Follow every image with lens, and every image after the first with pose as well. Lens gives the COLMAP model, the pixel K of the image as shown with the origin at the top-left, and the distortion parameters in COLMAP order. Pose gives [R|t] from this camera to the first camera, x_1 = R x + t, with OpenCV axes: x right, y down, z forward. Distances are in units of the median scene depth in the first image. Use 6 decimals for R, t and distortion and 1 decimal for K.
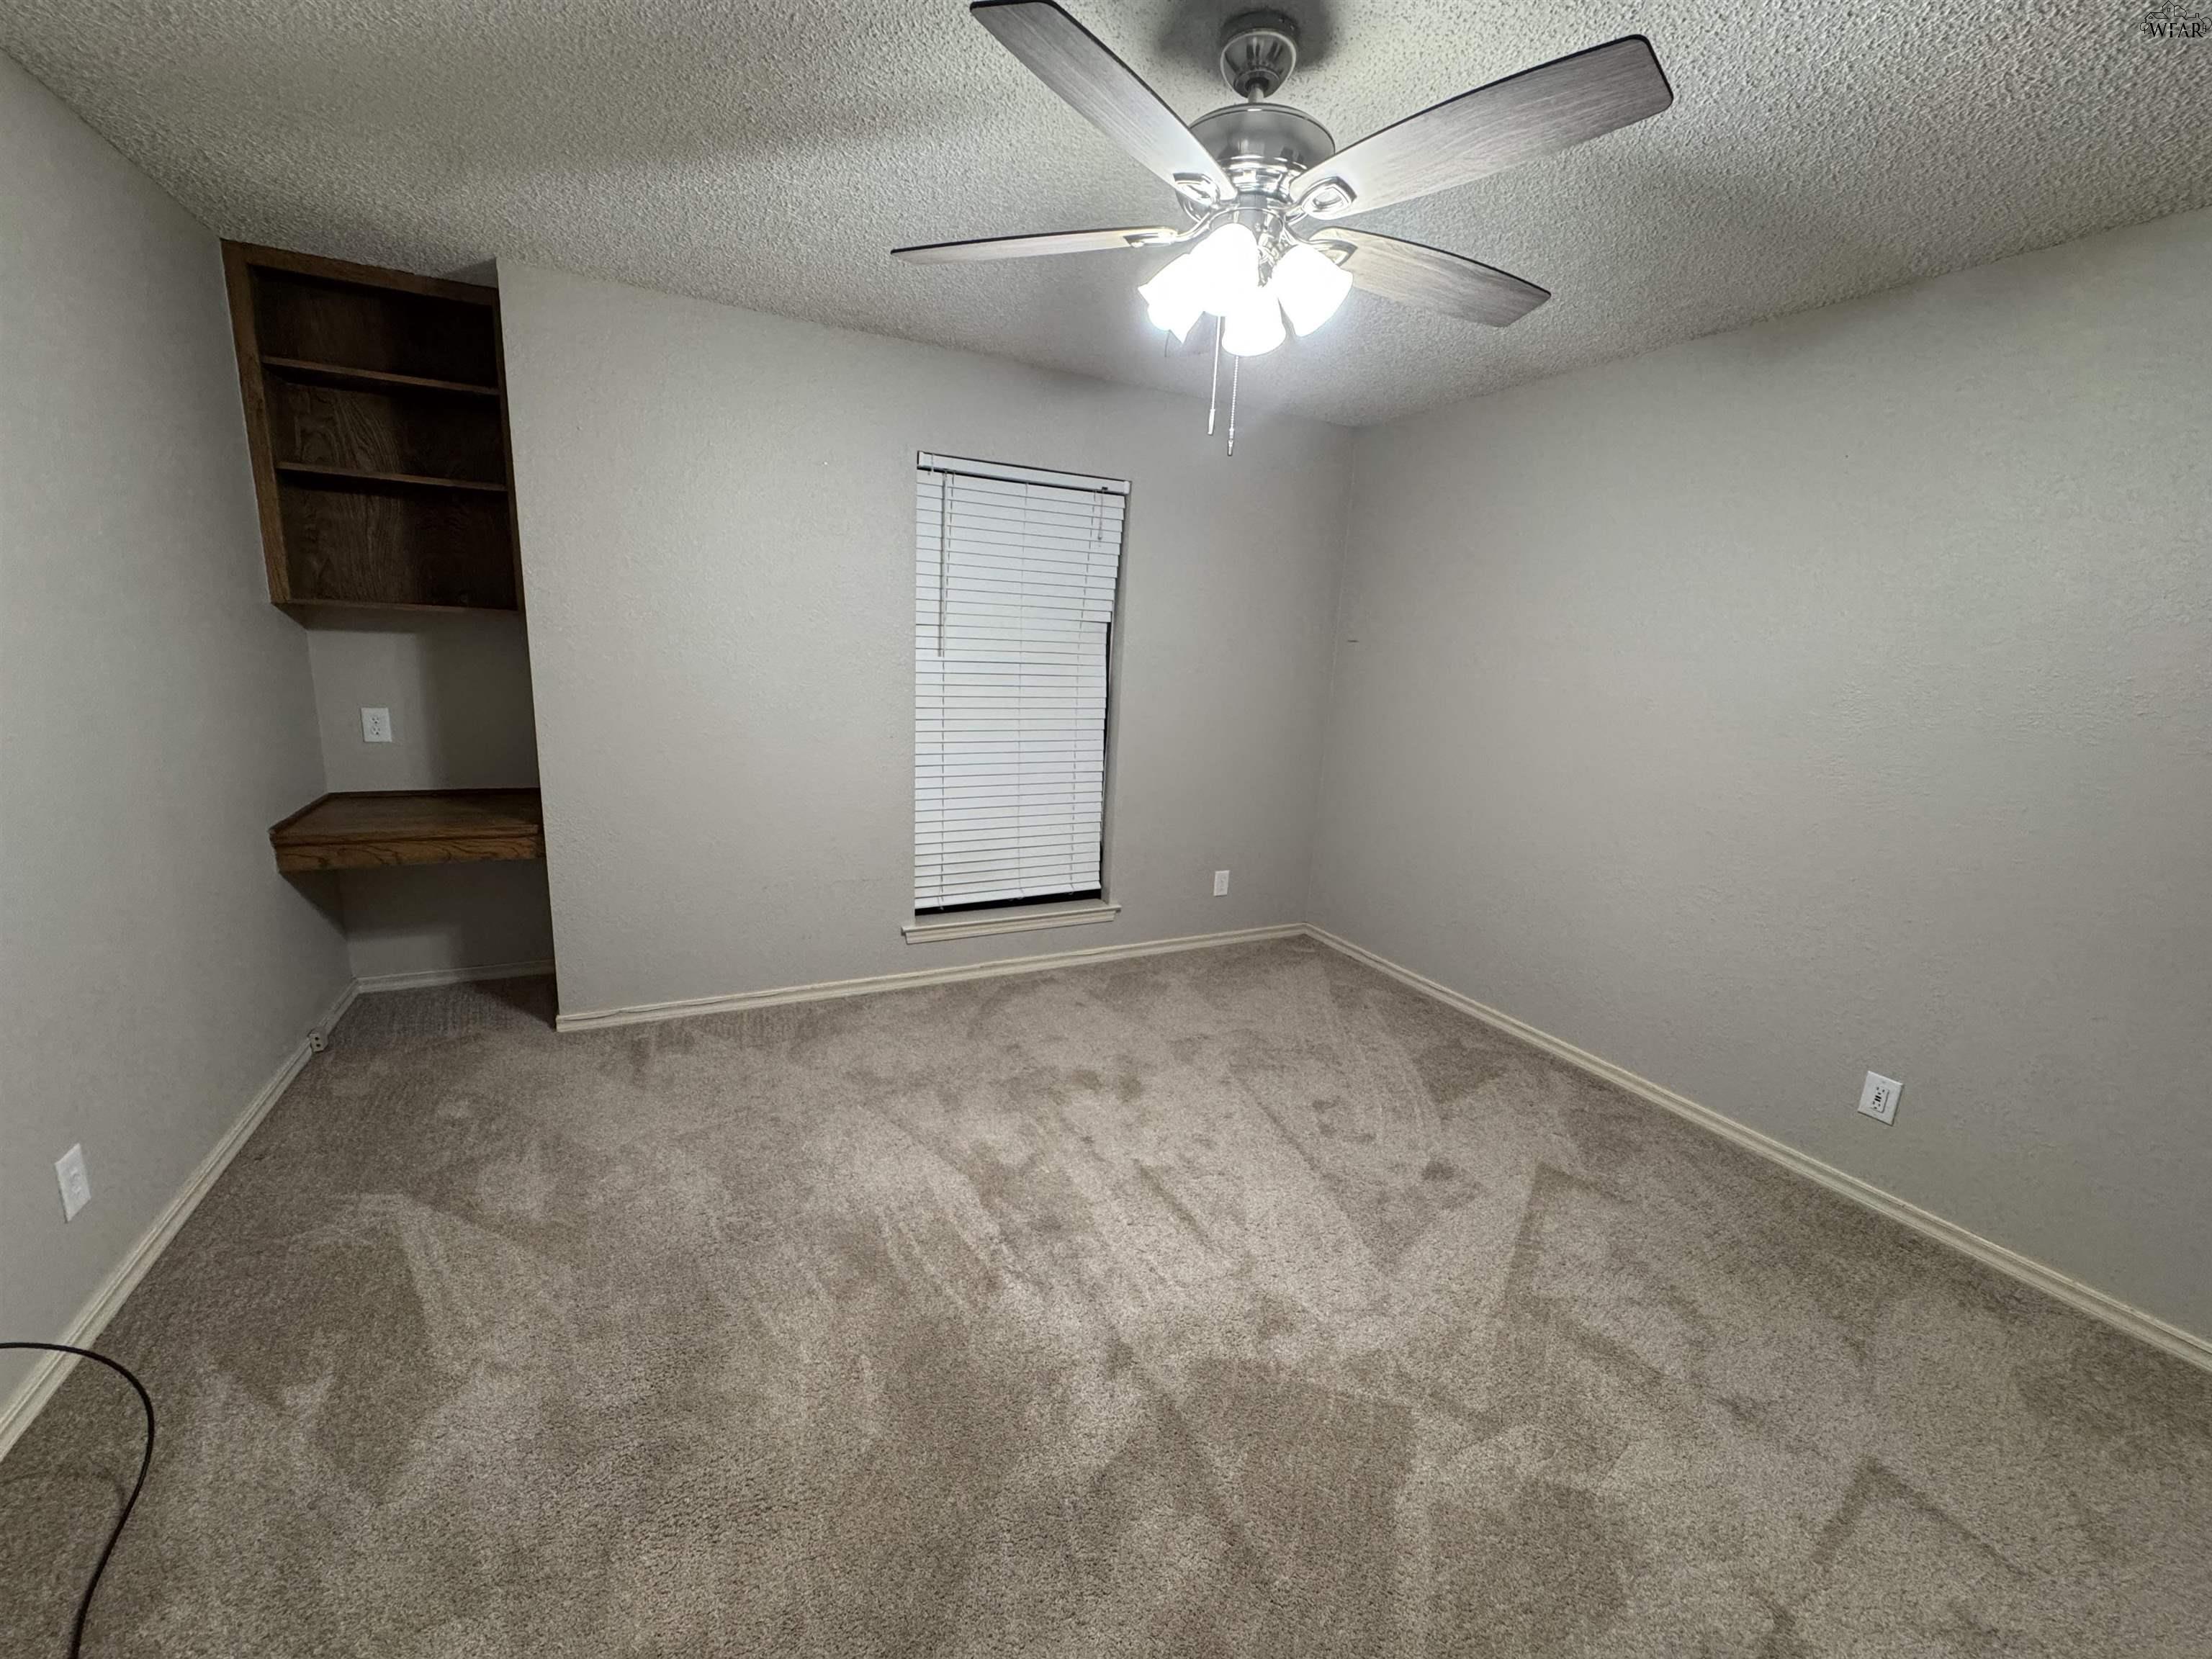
lens RADIAL K [[884.3, 0, 1102.4], [0, 884.3, 827.8], [0, 0, 1]] dist [-0.002524, 0.000510]
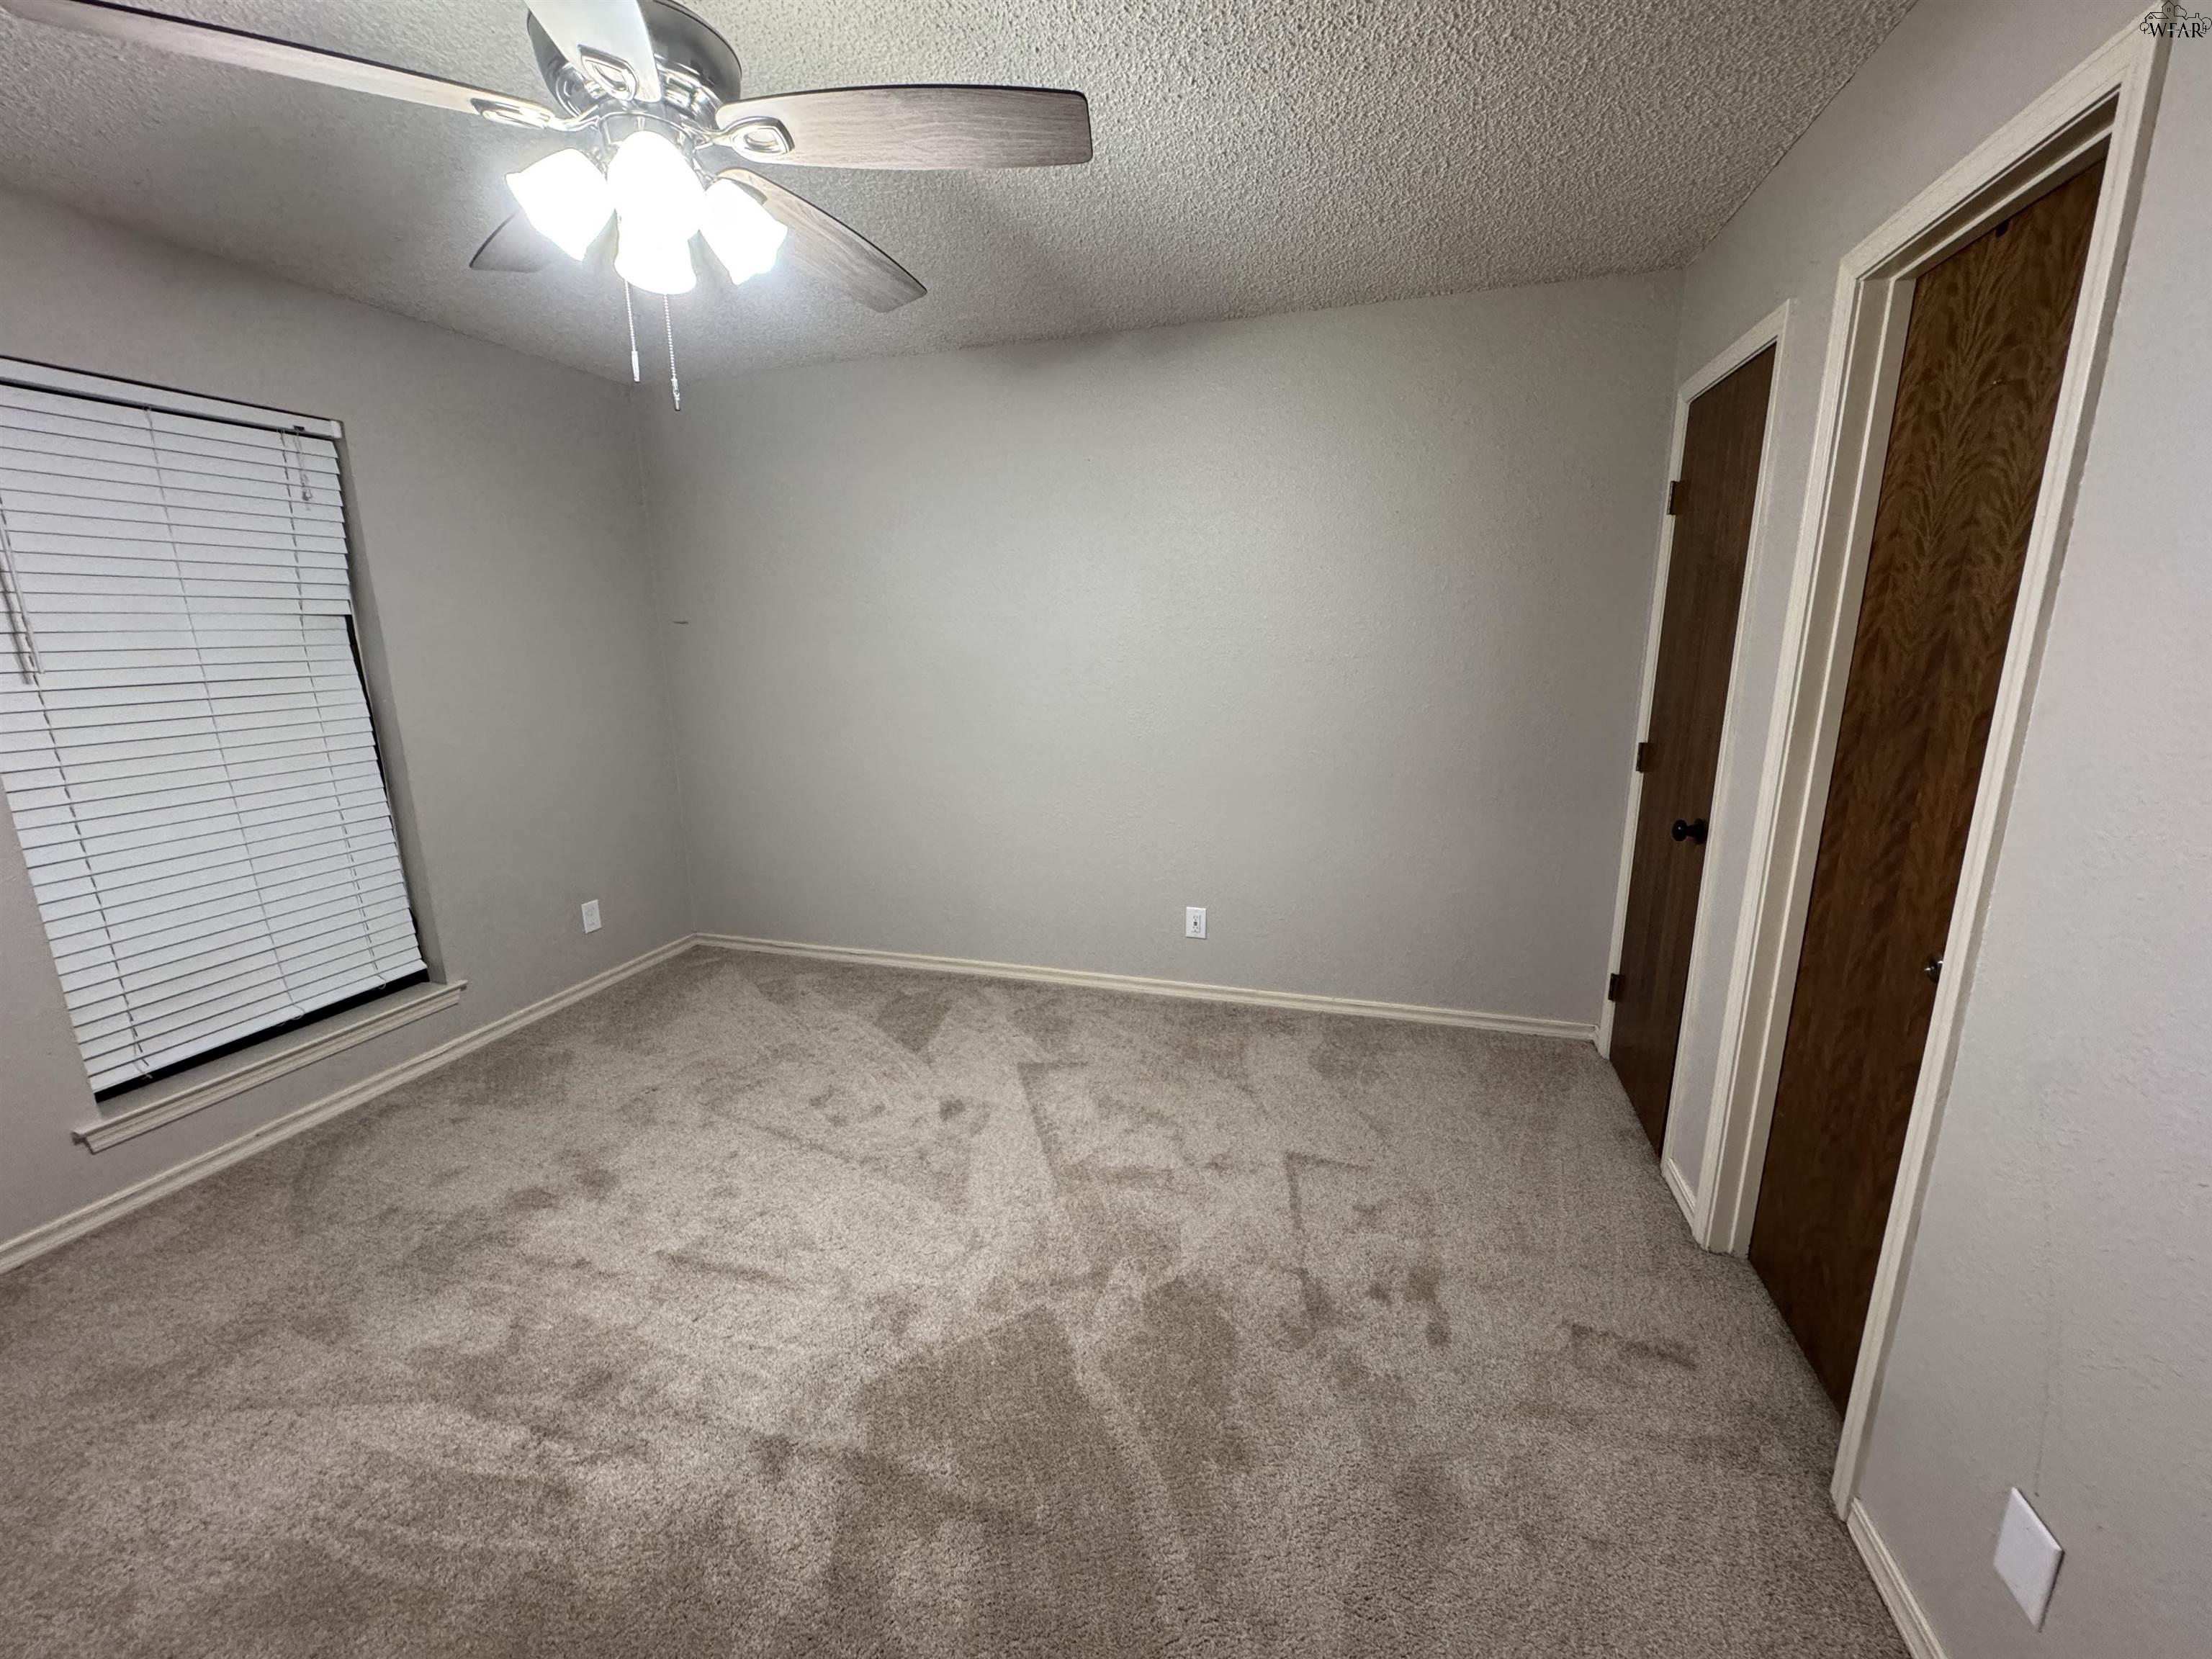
lens RADIAL K [[884.3, 0, 1106.1], [0, 884.3, 826.6], [0, 0, 1]] dist [-0.002524, 0.000510]
pose [[0.684497, -0.214435, 0.696765, -0.185901], [0.197987, 0.974520, 0.105415, -0.024285], [-0.701616, 0.065794, 0.709511, 0.088354]]
